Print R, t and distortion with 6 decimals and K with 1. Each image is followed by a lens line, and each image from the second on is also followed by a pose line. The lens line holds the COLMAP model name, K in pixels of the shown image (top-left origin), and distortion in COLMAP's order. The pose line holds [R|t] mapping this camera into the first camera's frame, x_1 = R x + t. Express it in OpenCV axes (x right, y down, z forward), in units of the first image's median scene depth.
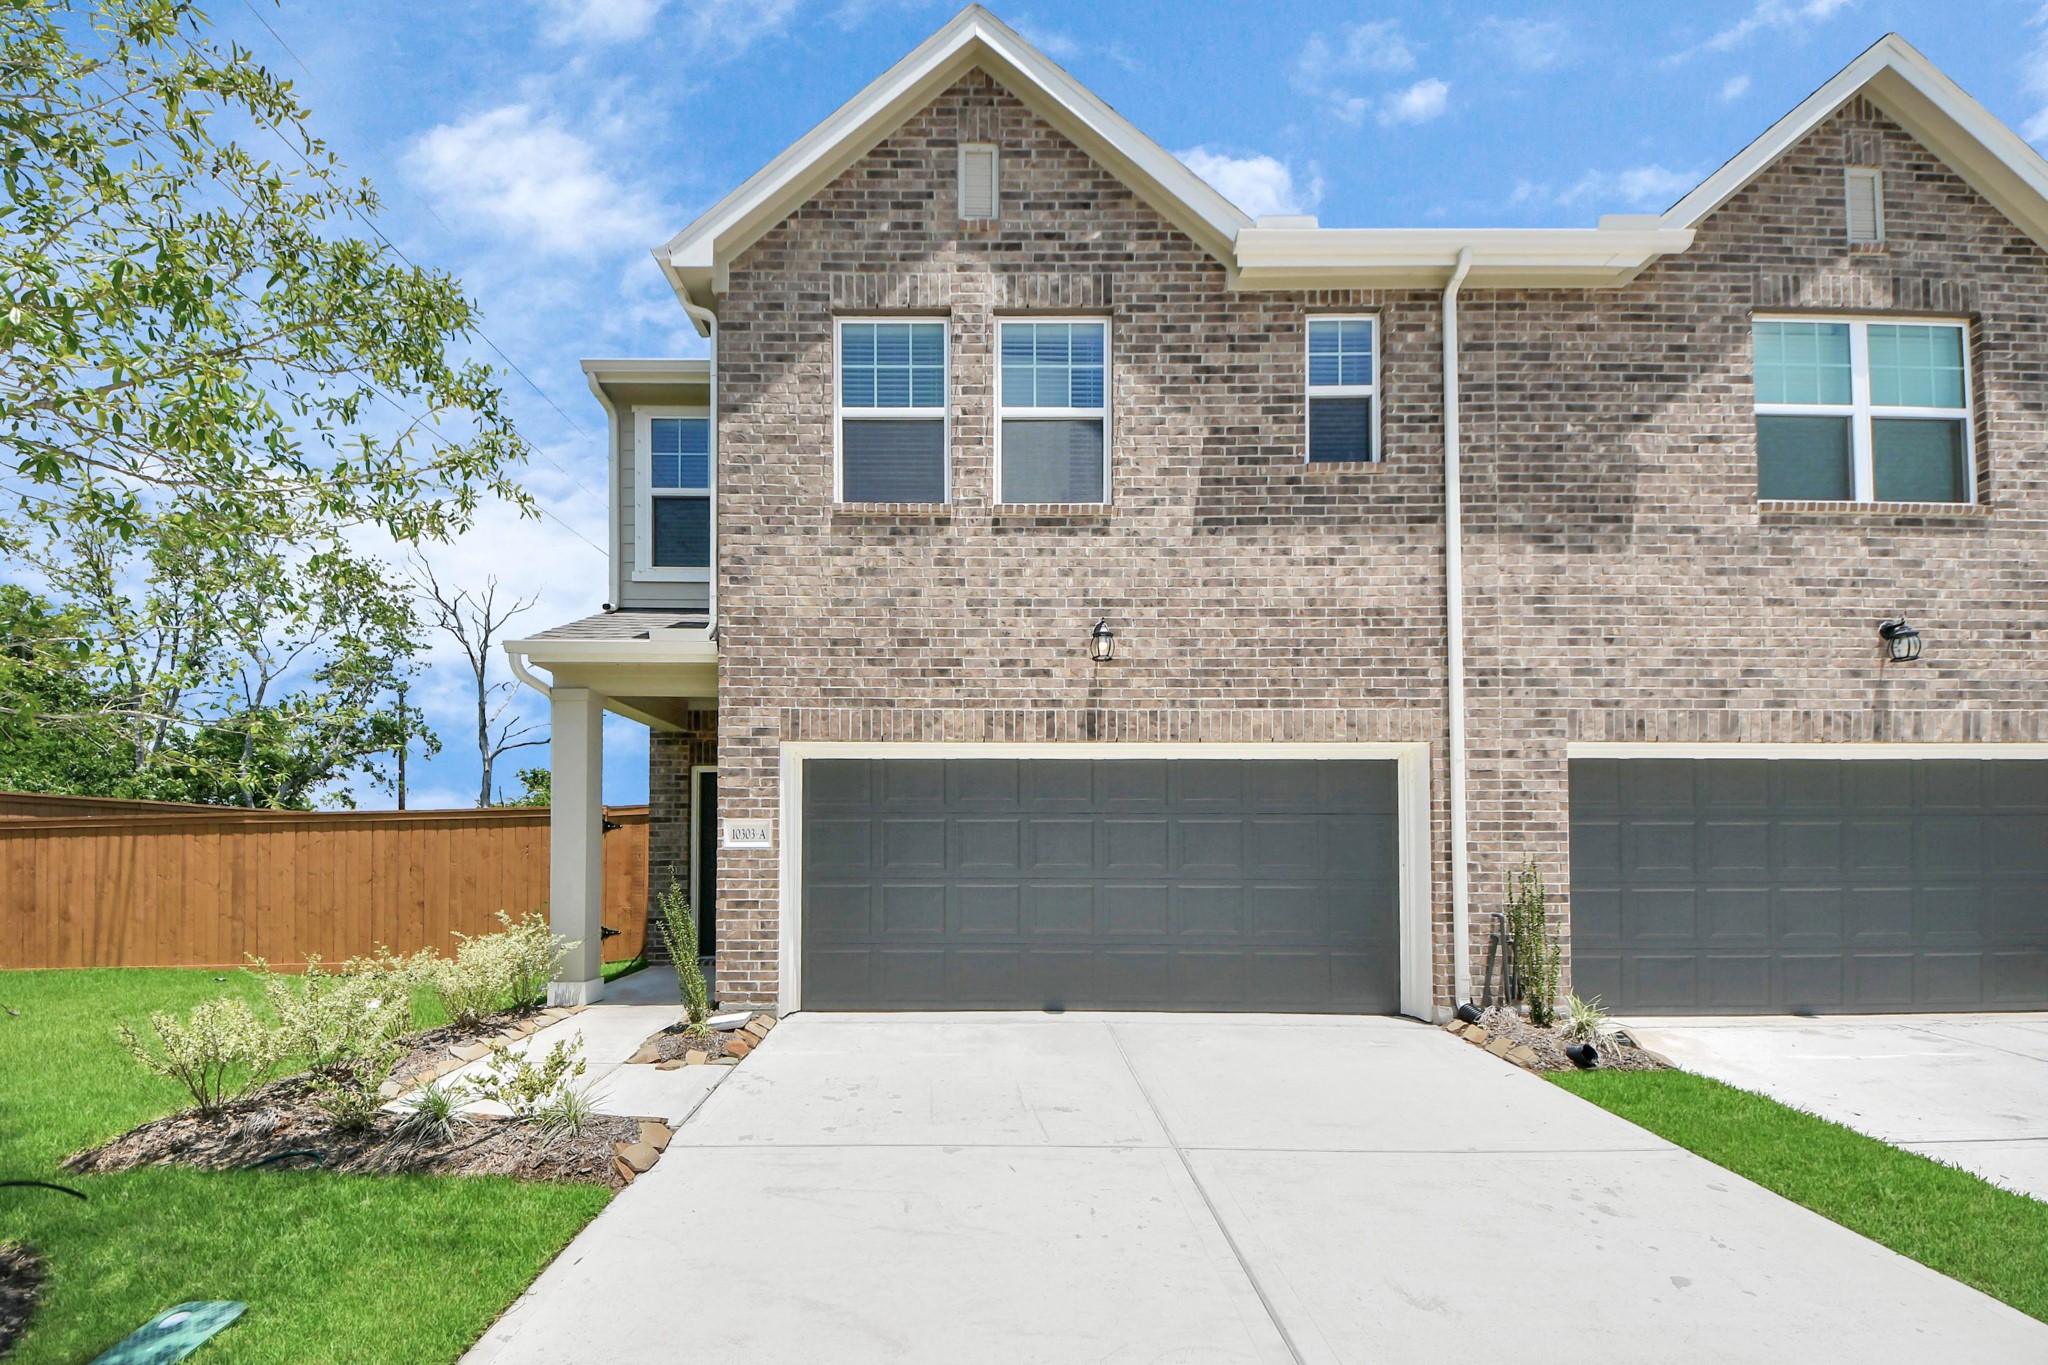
lens RADIAL K [[746.0, 0, 1024.0], [0, 746.0, 682.5], [0, 0, 1]] dist [0.020646, -0.019761]
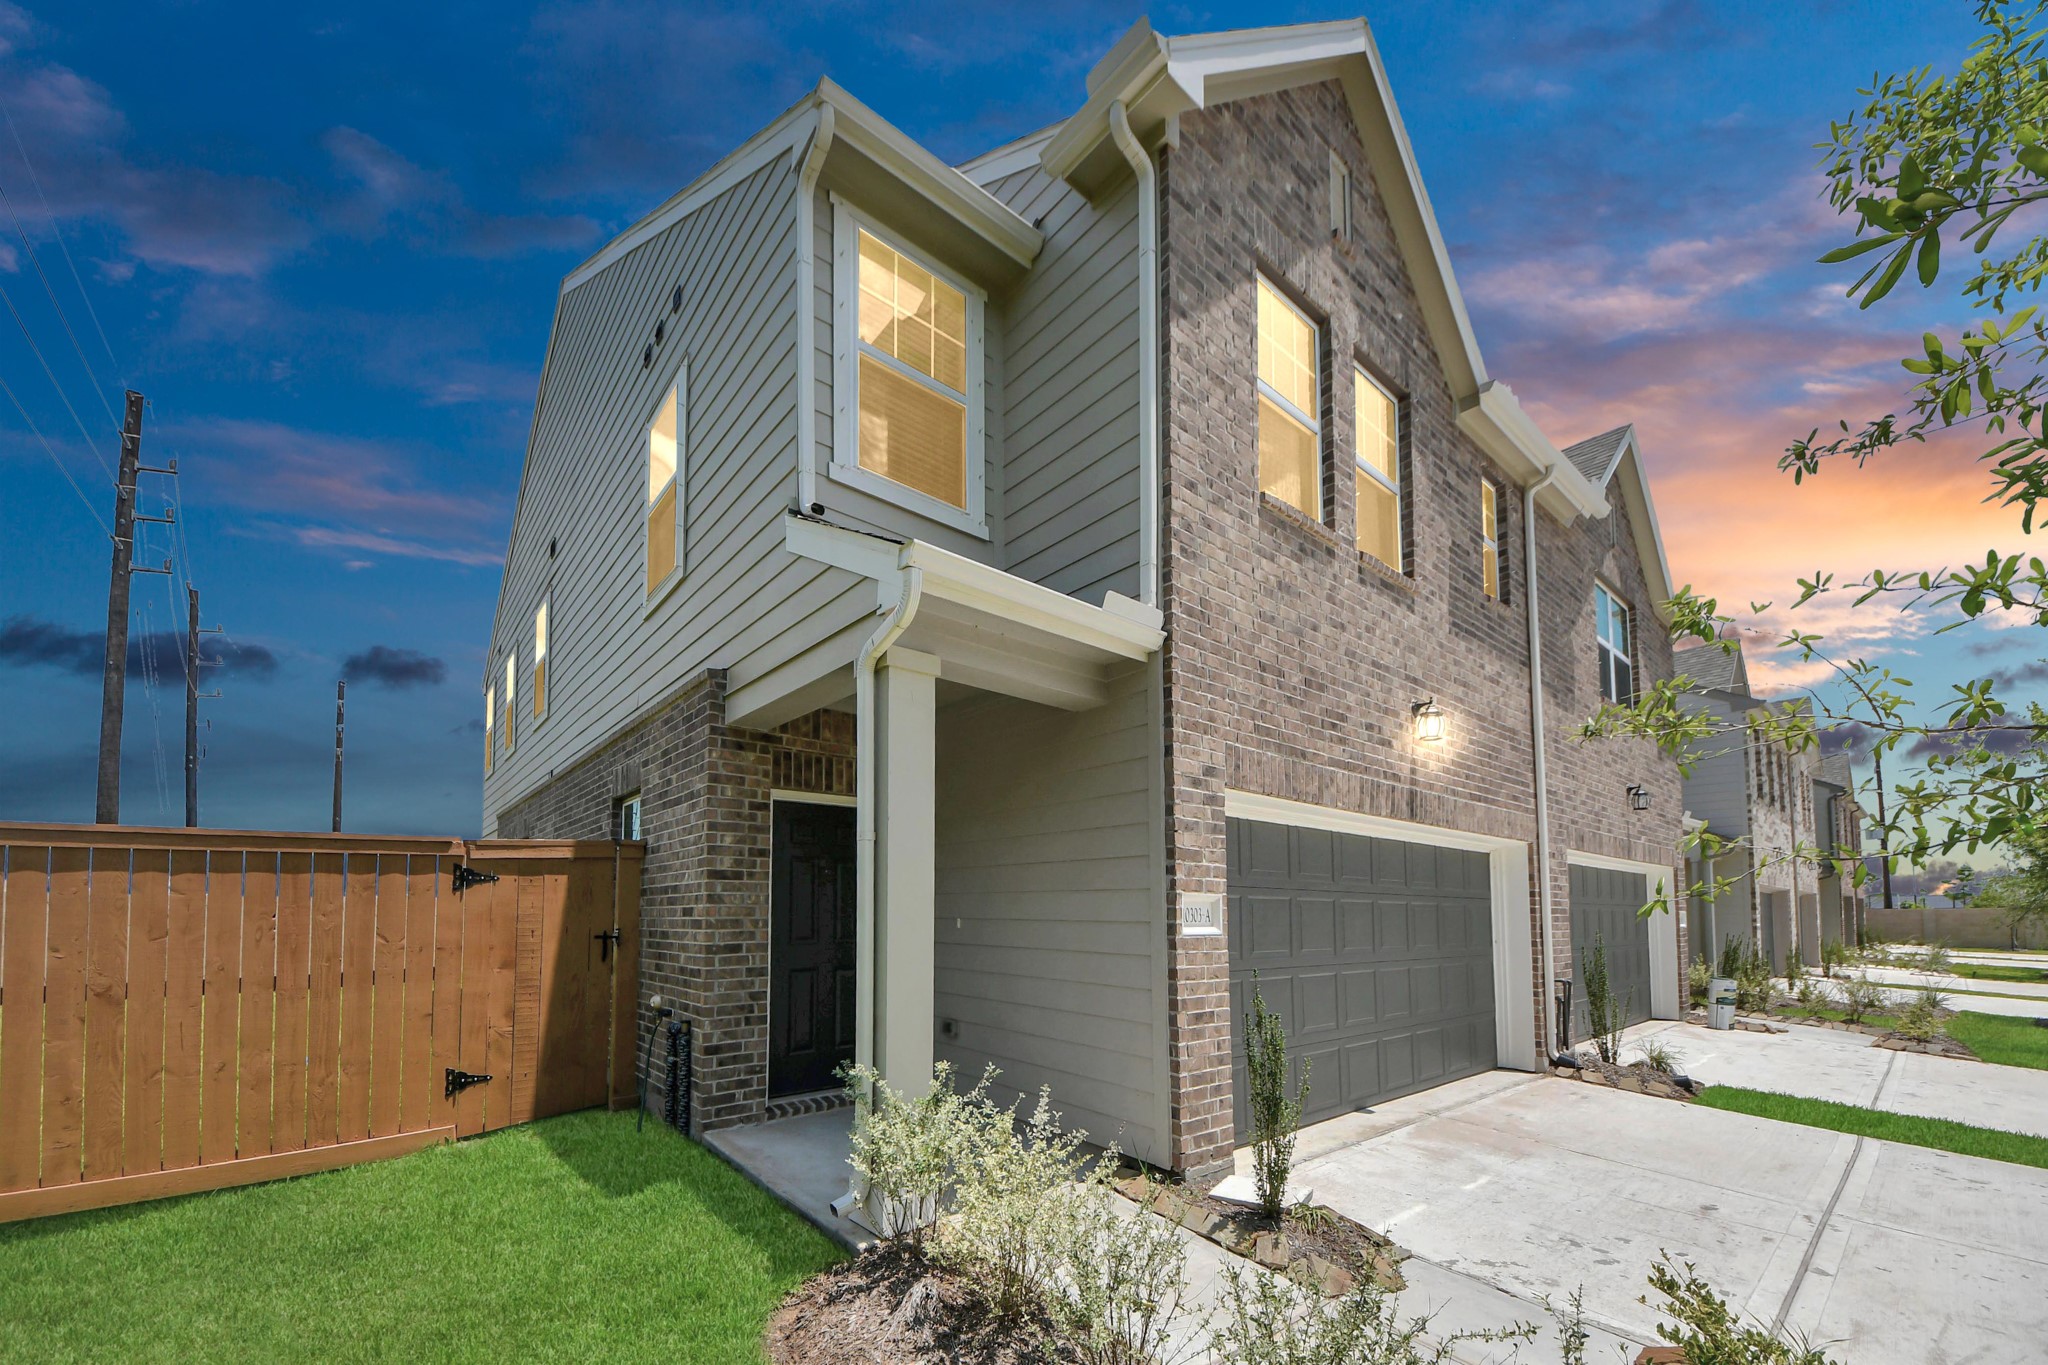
lens RADIAL K [[761.1, 0, 1018.2], [0, 761.1, 721.6], [0, 0, 1]] dist [0.021062, -0.021328]
pose [[0.783332, 0.156726, 0.601521, -0.917684], [-0.150110, 0.986747, -0.061615, 0.088672], [-0.603206, -0.042029, 0.796477, 0.517114]]
